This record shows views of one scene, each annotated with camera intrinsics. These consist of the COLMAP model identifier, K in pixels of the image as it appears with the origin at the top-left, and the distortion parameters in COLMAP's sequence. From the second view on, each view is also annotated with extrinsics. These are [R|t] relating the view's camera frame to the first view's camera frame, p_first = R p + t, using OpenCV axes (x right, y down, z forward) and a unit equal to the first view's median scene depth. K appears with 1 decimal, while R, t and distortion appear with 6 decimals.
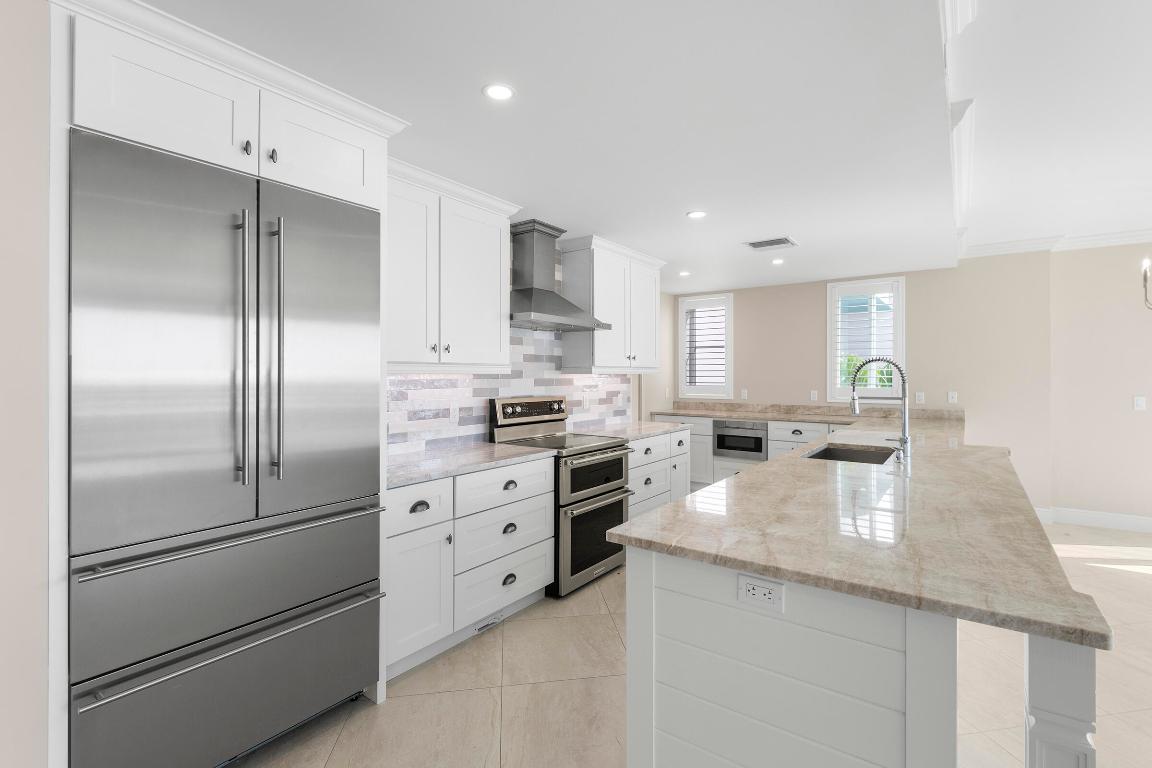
lens RADIAL K [[522.8, 0, 597.7], [0, 522.8, 371.5], [0, 0, 1]] dist [-0.000062, -0.000358]
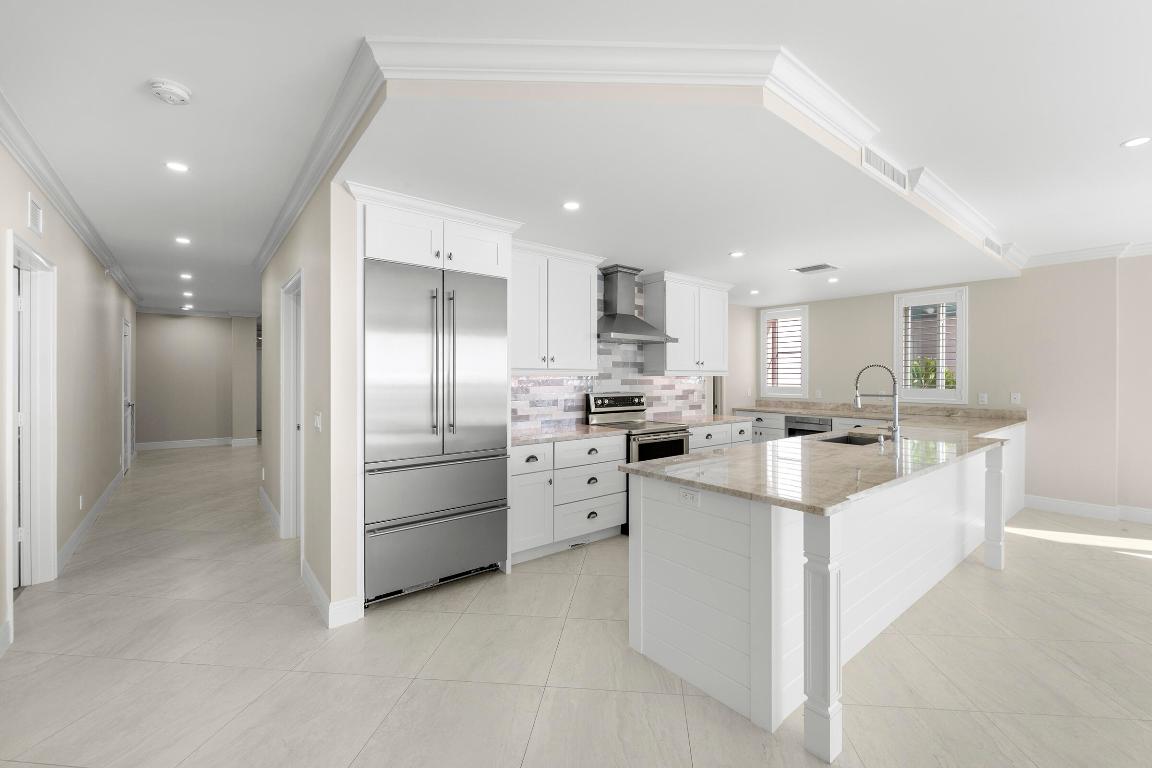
lens RADIAL K [[480.4, 0, 592.5], [0, 480.4, 376.1], [0, 0, 1]] dist [-0.008595, -0.000306]
pose [[0.965140, 0.001371, -0.261732, 0.151561], [0.000002, 0.999986, 0.005248, -0.002163], [0.261736, -0.005066, 0.965126, -0.249683]]
